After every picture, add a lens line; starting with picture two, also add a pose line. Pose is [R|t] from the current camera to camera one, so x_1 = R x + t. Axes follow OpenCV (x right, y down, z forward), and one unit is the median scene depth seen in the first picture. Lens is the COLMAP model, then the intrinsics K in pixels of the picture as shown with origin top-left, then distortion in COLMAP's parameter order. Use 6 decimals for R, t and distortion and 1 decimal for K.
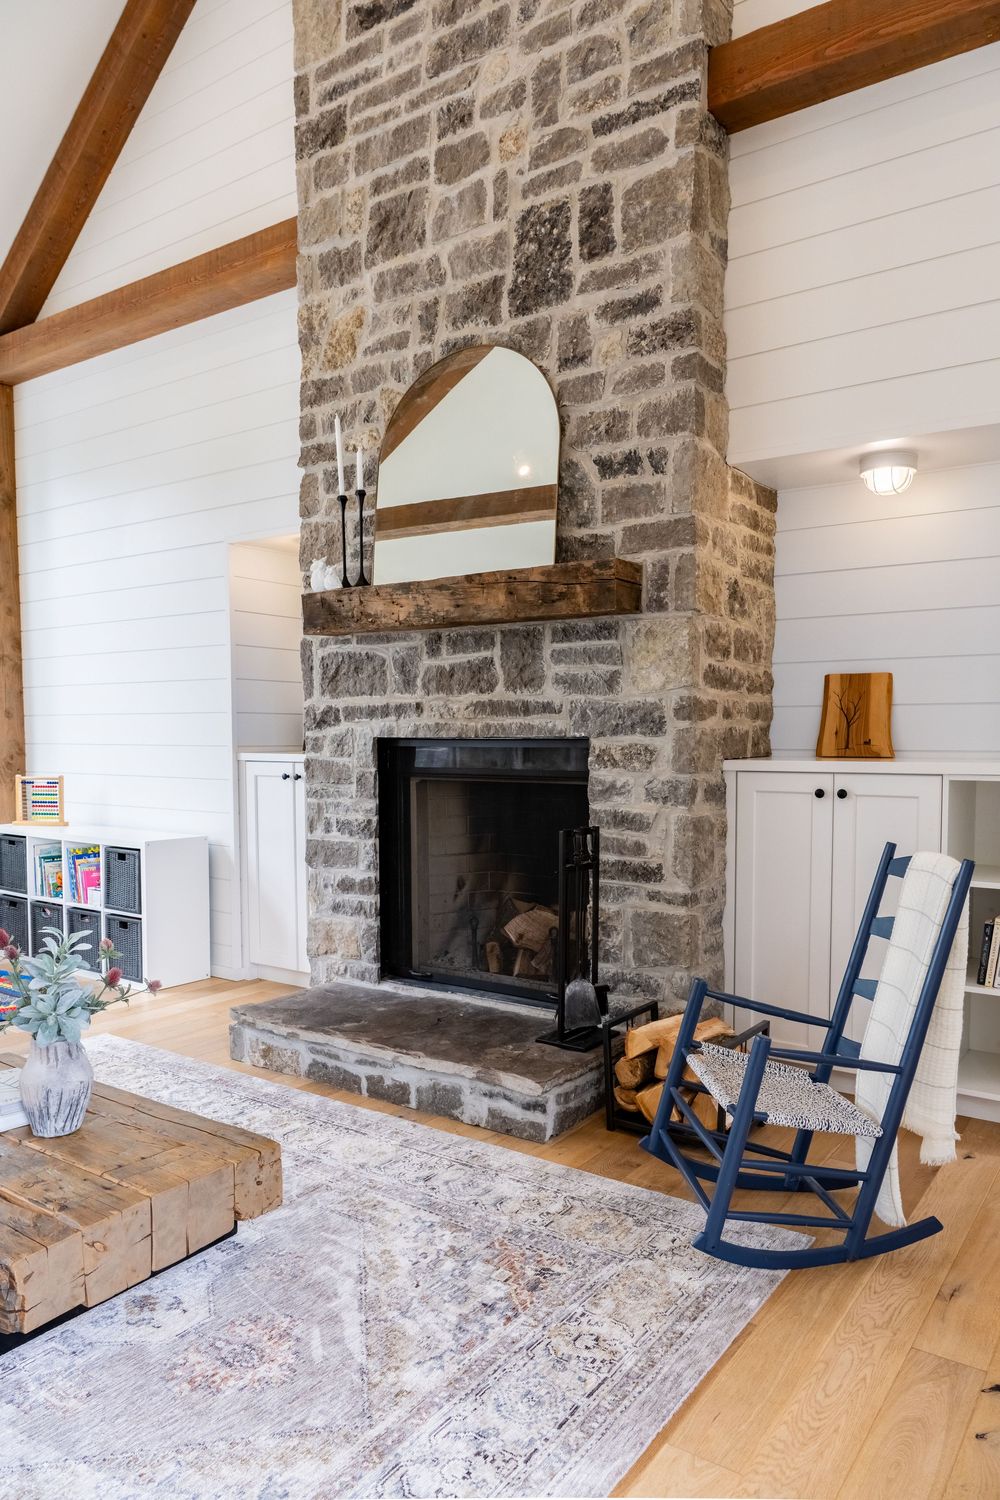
lens RADIAL K [[1061.1, 0, 489.2], [0, 1061.1, 797.9], [0, 0, 1]] dist [-0.007355, -0.004581]
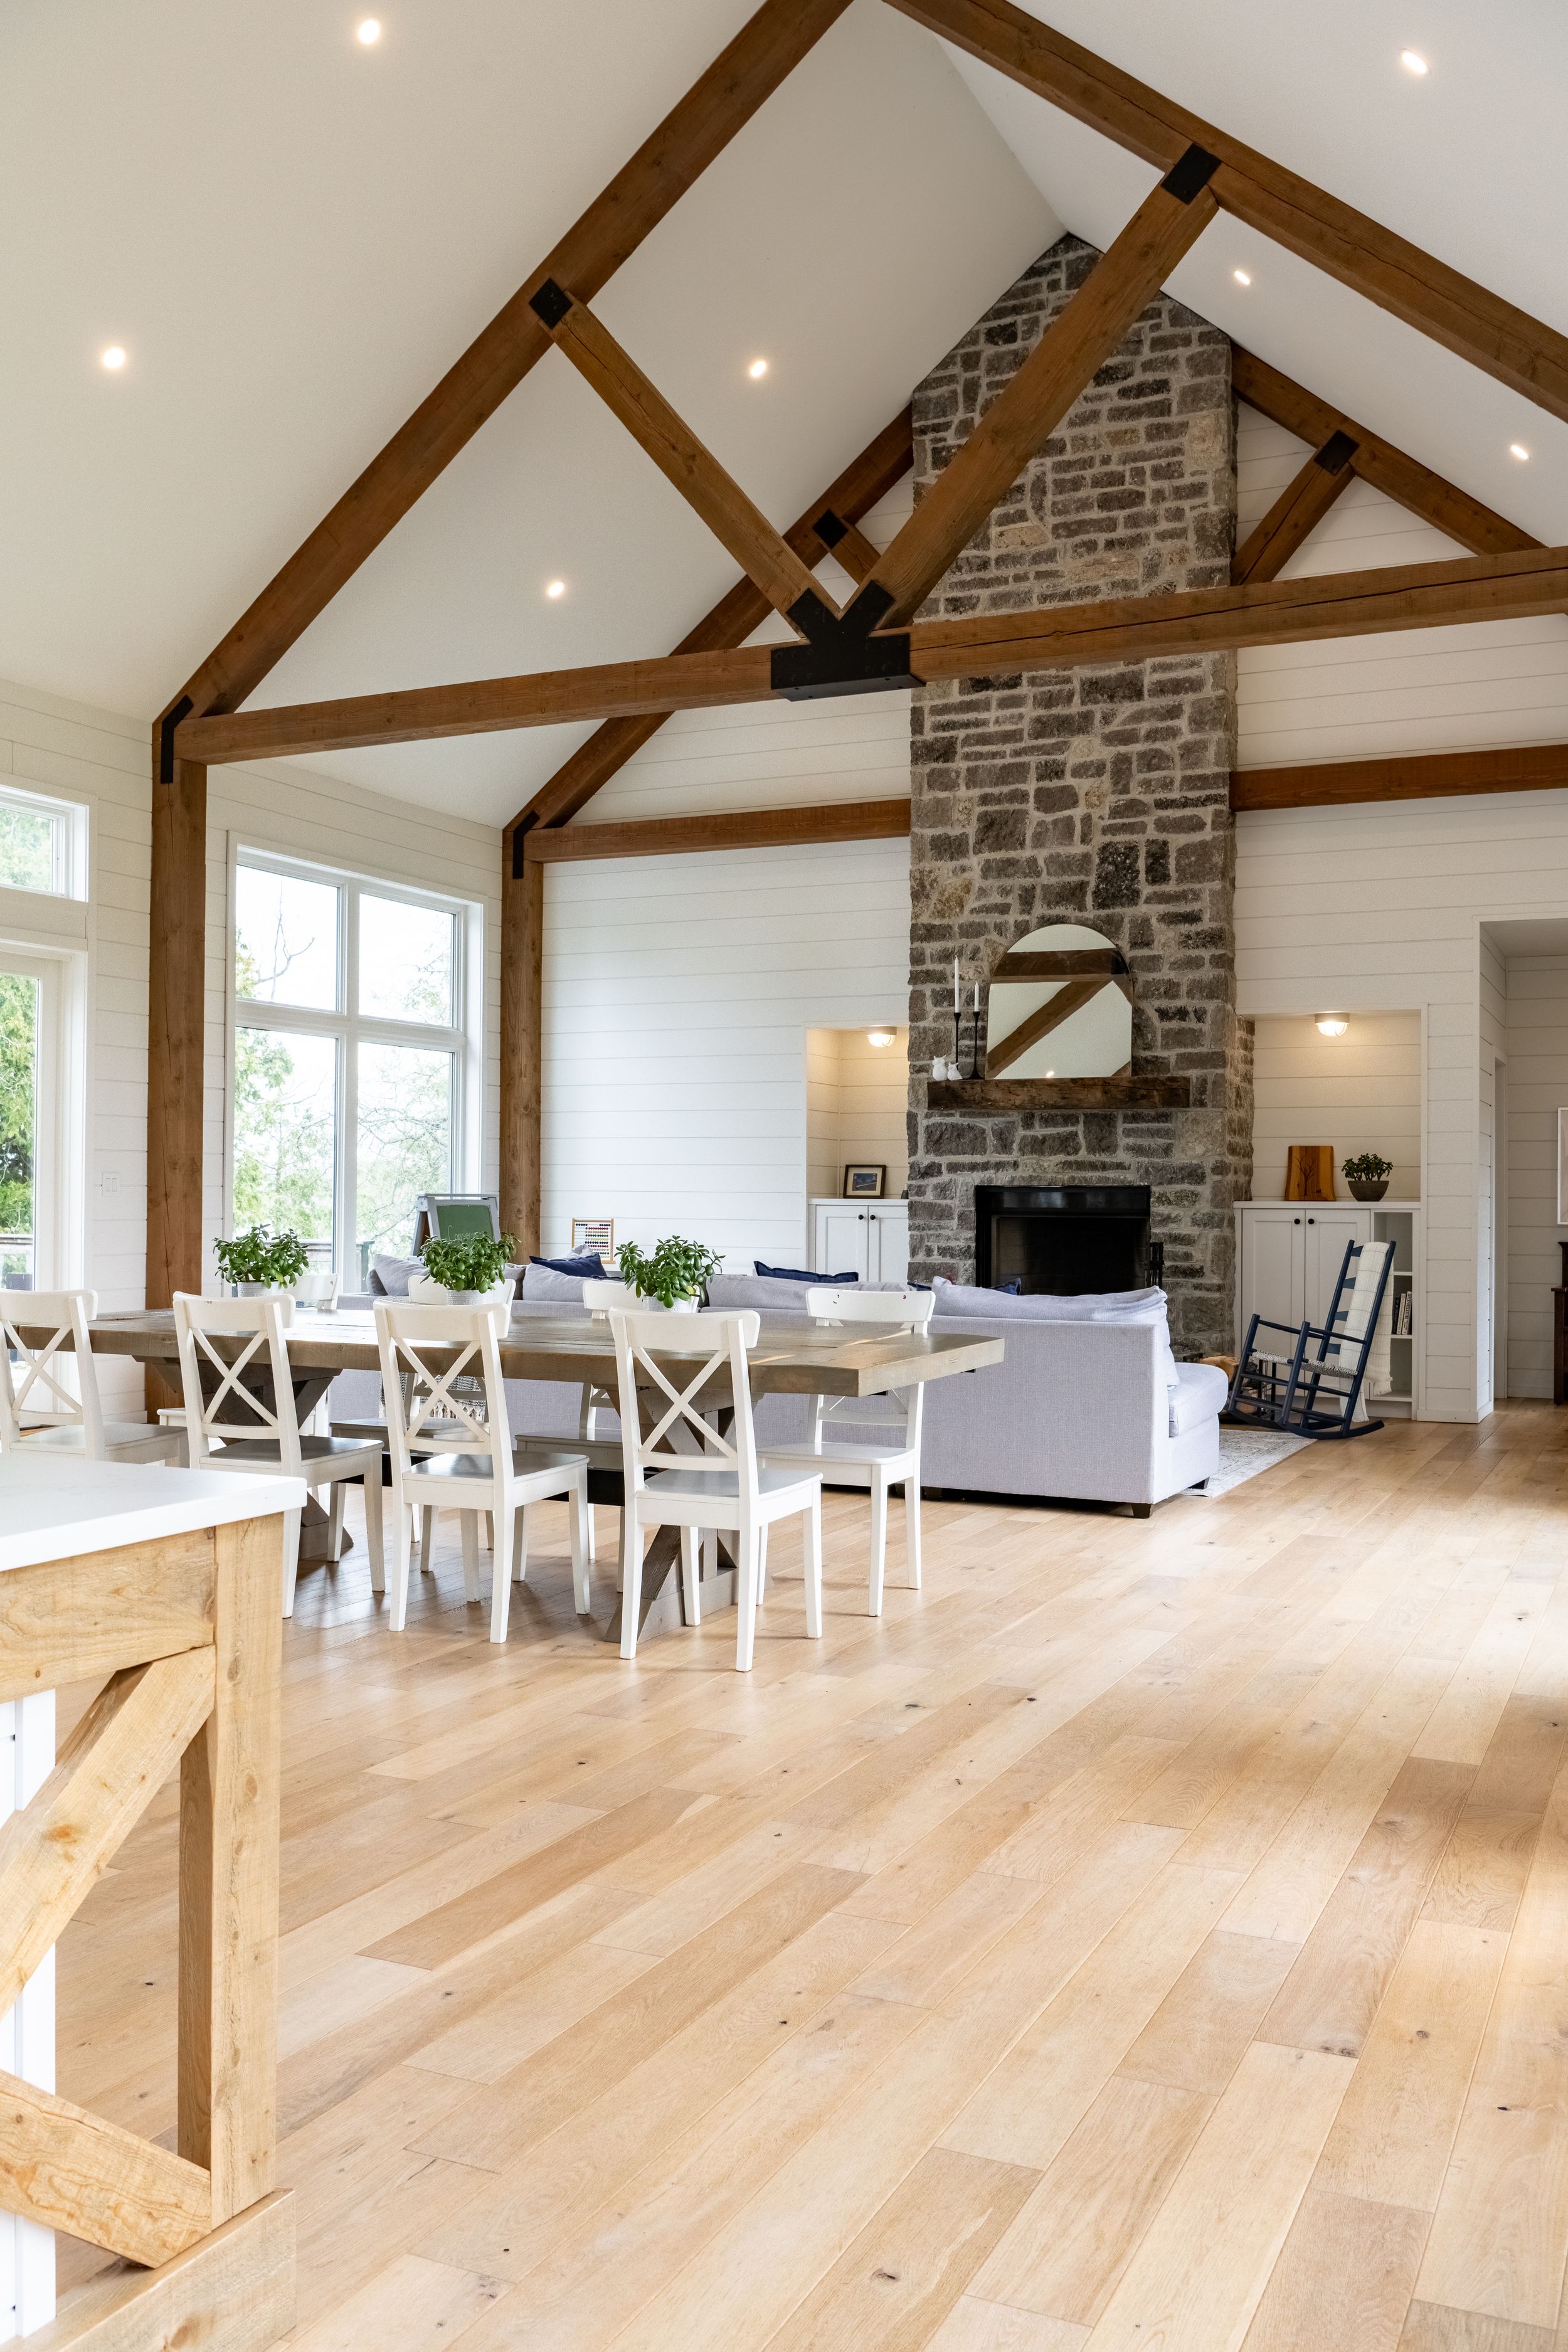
lens RADIAL K [[2083.0, 0, 780.5], [0, 2083.0, 1192.2], [0, 0, 1]] dist [-0.055903, -0.003028]
pose [[0.983236, 0.009244, 0.182105, -0.941722], [0.002376, 0.997980, -0.063488, 0.136372], [-0.182324, 0.062857, 0.981227, -1.780350]]
